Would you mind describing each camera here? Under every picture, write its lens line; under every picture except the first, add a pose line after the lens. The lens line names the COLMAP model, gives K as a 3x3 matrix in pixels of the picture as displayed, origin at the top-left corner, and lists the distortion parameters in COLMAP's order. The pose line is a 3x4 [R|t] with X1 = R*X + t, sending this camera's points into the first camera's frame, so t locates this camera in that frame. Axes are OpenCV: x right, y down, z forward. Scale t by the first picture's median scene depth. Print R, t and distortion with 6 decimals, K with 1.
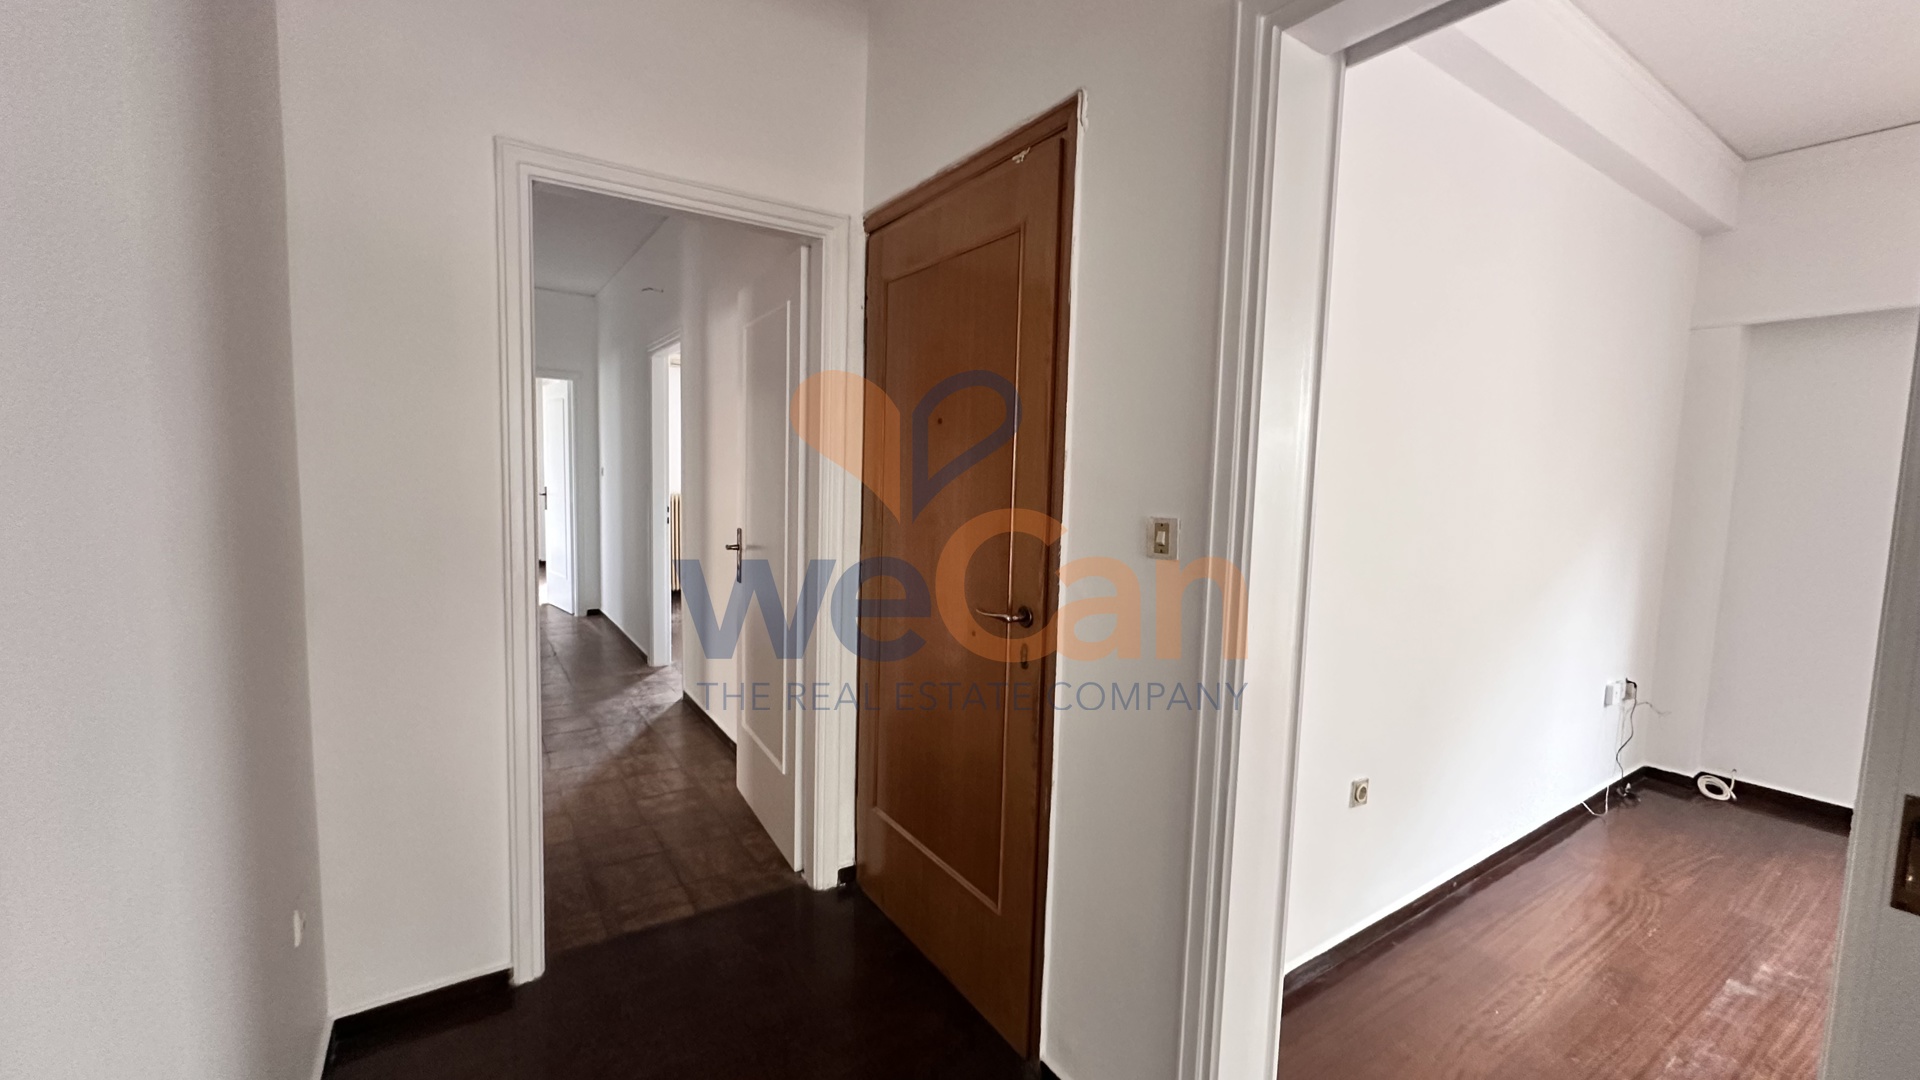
lens RADIAL K [[766.7, 0, 967.1], [0, 766.7, 536.1], [0, 0, 1]] dist [0.001309, 0.000059]
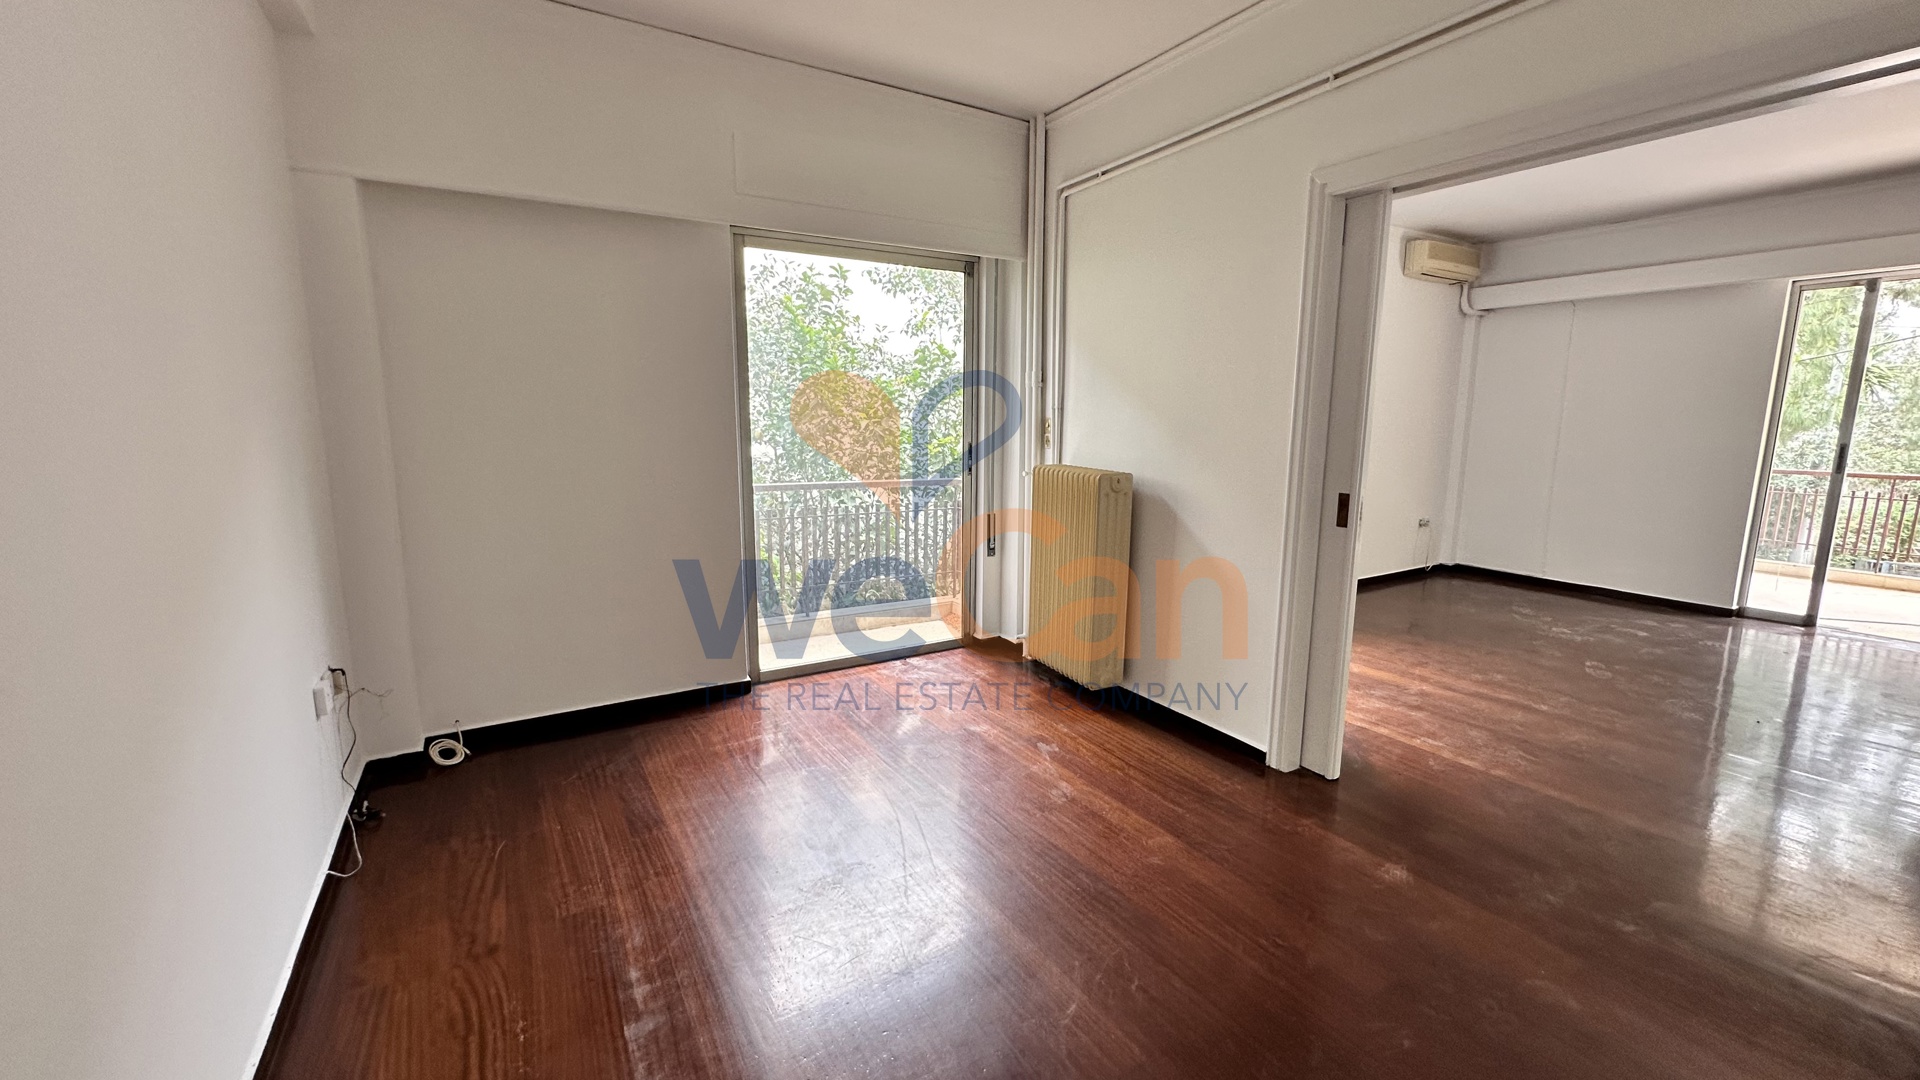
lens RADIAL K [[763.8, 0, 965.3], [0, 763.8, 534.2], [0, 0, 1]] dist [0.000094, 0.000127]
pose [[0.048842, -0.185487, 0.981432, 0.219835], [0.081855, 0.980043, 0.181151, -0.014161], [-0.995447, 0.071488, 0.063051, 0.364375]]
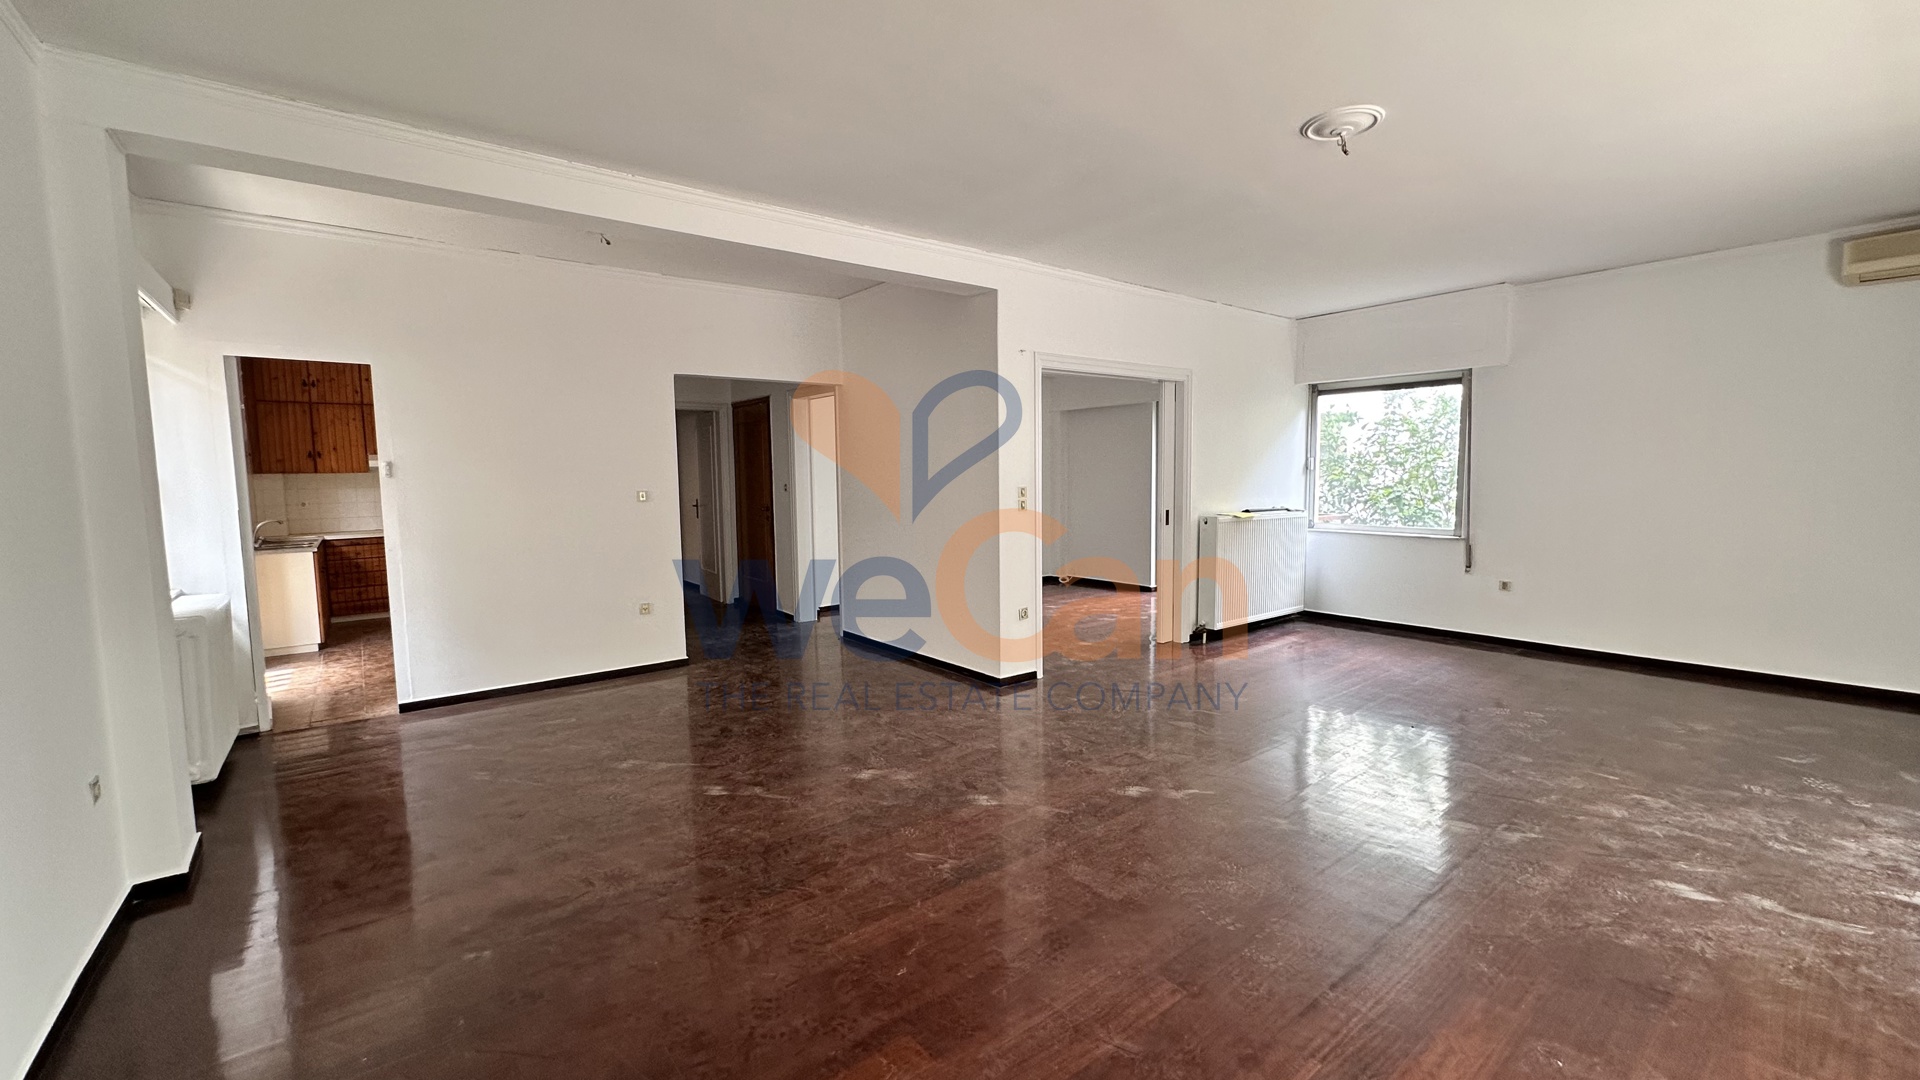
lens RADIAL K [[764.6, 0, 960.0], [0, 764.6, 540.0], [0, 0, 1]] dist [-0.001455, -0.000098]
pose [[0.996490, -0.046474, 0.069626, 0.425221], [0.046265, 0.998919, 0.004608, 0.162986], [-0.069765, -0.001371, 0.997563, -1.716541]]
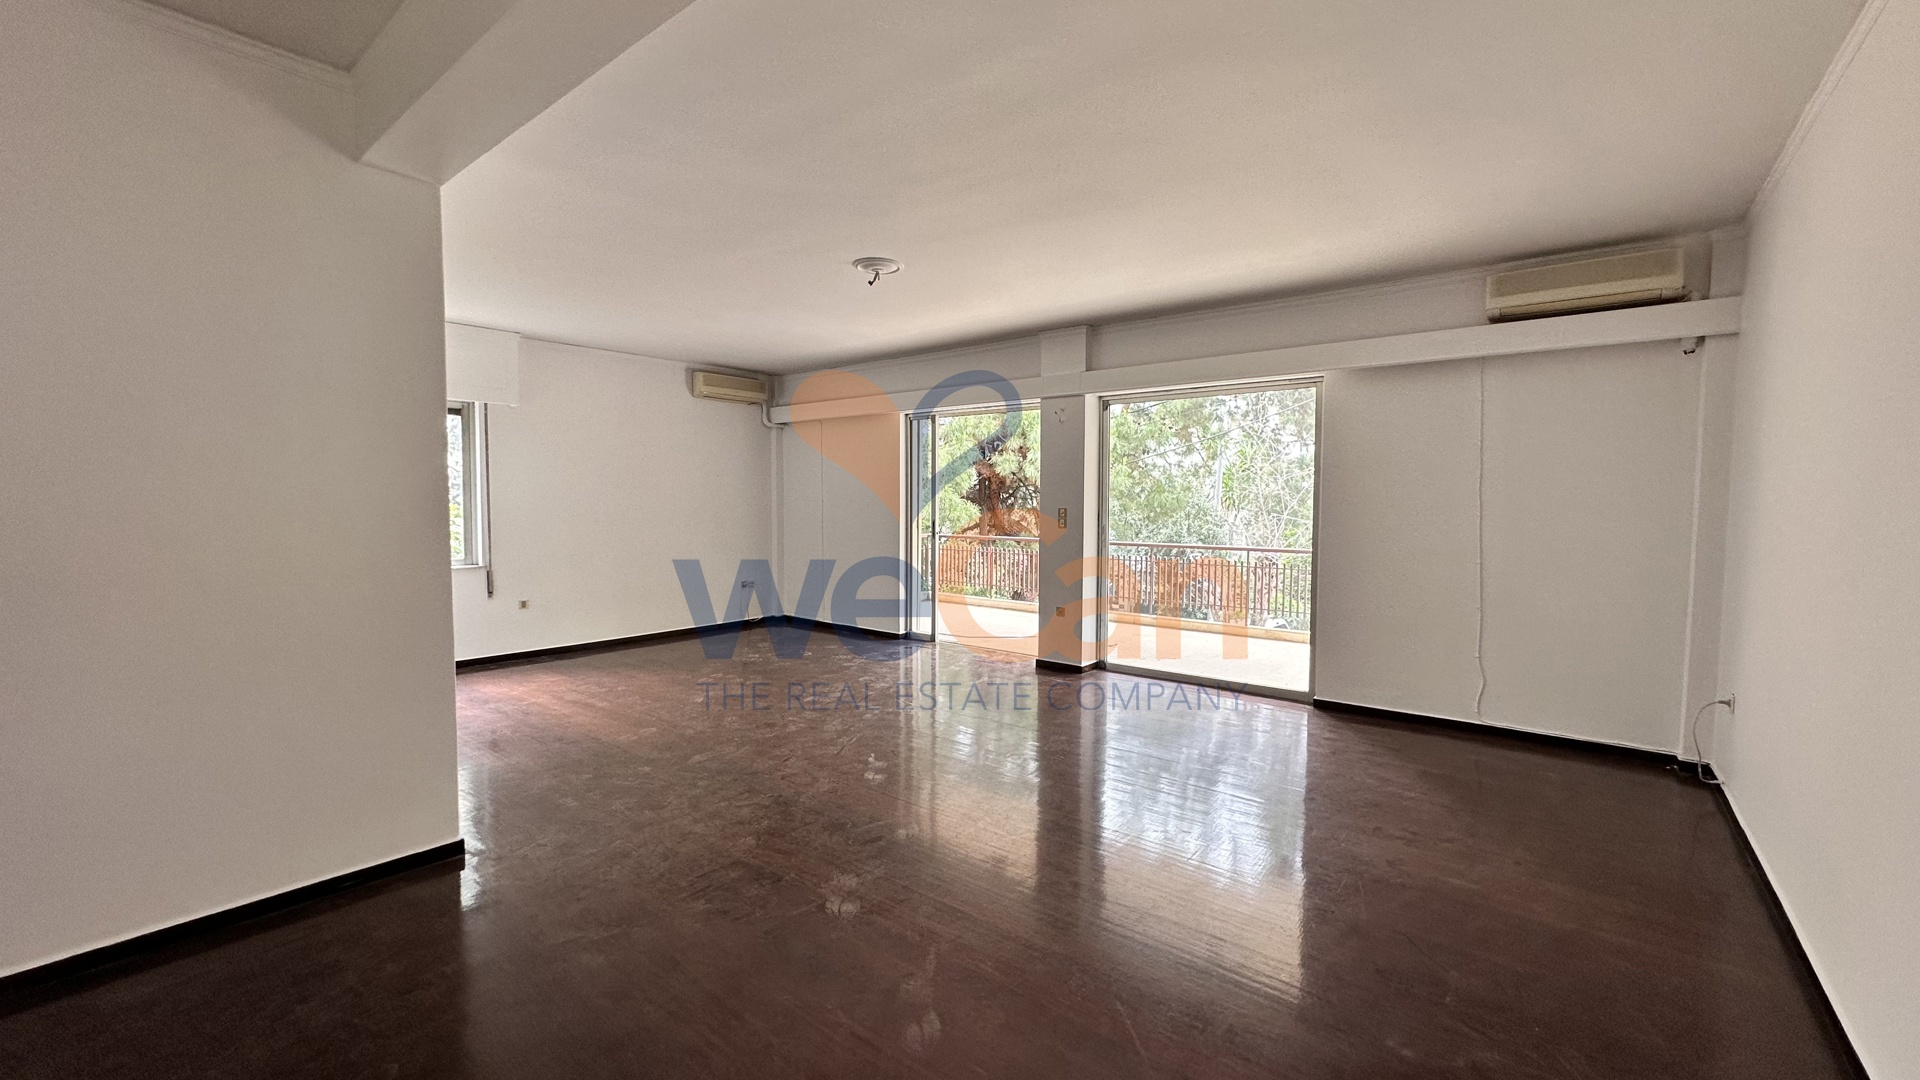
lens RADIAL K [[763.8, 0, 965.3], [0, 763.8, 534.2], [0, 0, 1]] dist [0.000094, 0.000127]
pose [[-0.291361, -0.071356, 0.953948, -0.362180], [0.069158, 0.993033, 0.095402, 0.051626], [-0.954110, 0.093770, -0.284397, -0.622744]]
